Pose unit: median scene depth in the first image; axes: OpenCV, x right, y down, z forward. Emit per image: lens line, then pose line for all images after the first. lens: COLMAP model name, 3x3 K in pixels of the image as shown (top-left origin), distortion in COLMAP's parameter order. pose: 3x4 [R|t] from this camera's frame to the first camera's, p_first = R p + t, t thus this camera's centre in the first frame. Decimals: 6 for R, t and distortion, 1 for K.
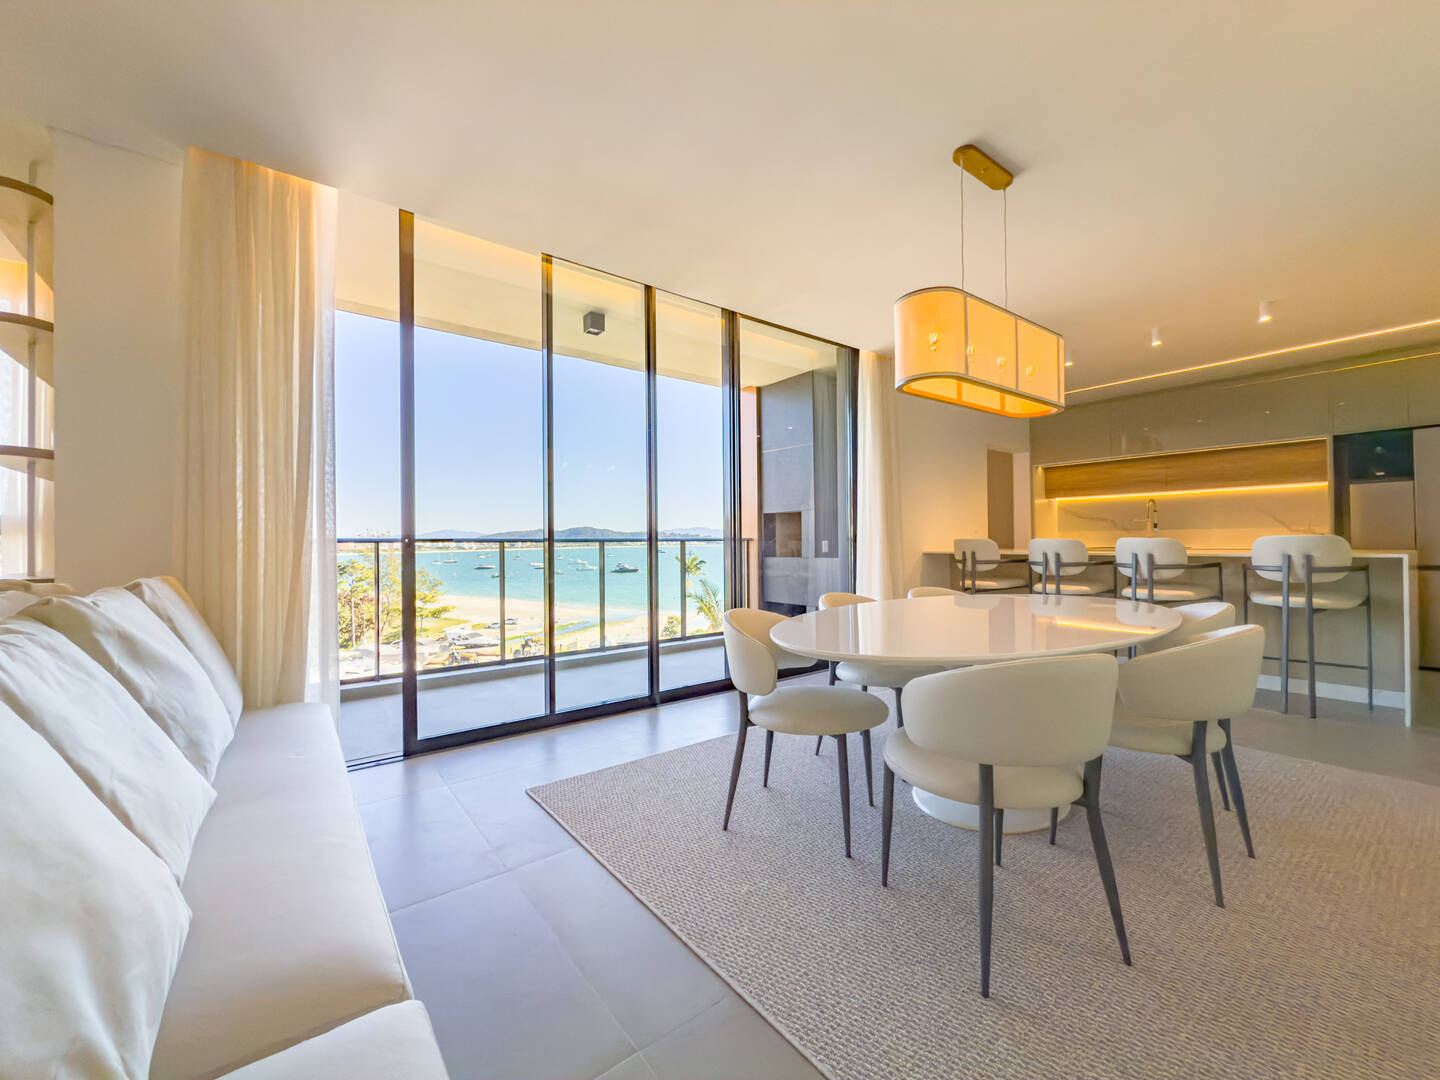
lens RADIAL K [[580.7, 0, 714.8], [0, 580.7, 542.6], [0, 0, 1]] dist [-0.000741, 0.000357]
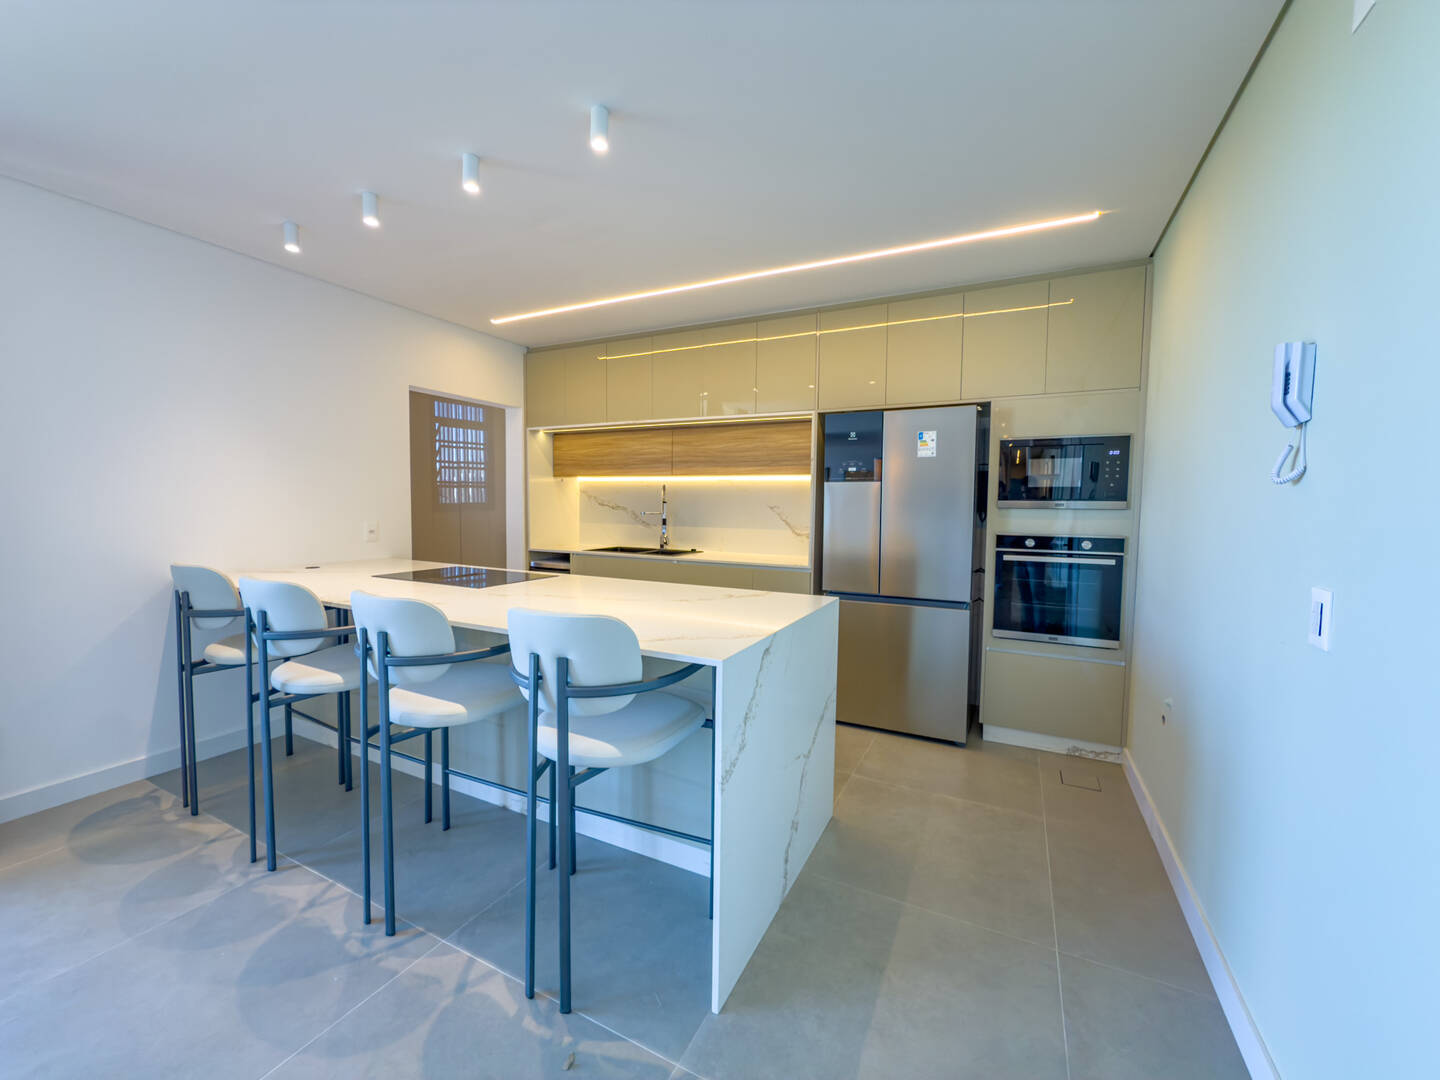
lens RADIAL K [[580.7, 0, 722.5], [0, 580.7, 539.9], [0, 0, 1]] dist [-0.000741, 0.000357]
pose [[0.903395, -0.005444, 0.428776, 0.642032], [-0.021930, 0.998024, 0.058875, -0.064936], [-0.428249, -0.062590, 0.901490, 0.380729]]
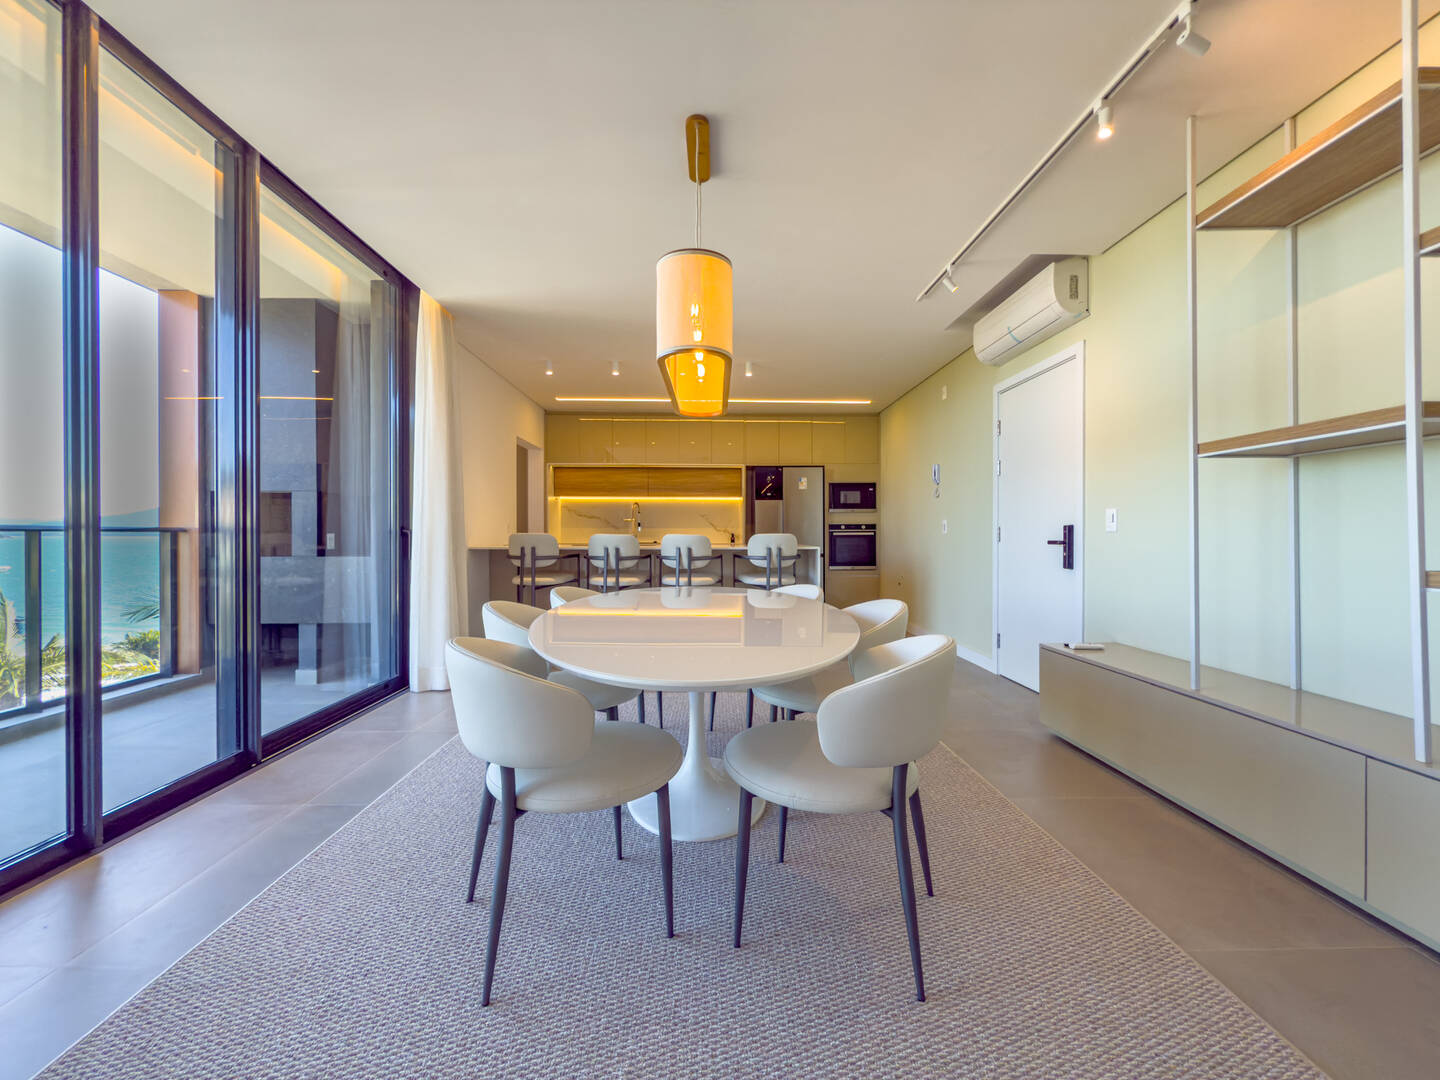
lens RADIAL K [[580.7, 0, 726.3], [0, 580.7, 540.2], [0, 0, 1]] dist [-0.000741, 0.000357]
pose [[0.586140, 0.003316, 0.810203, -0.141121], [-0.006422, 0.999979, 0.000554, 0.001917], [-0.810184, -0.005528, 0.586149, 0.185591]]
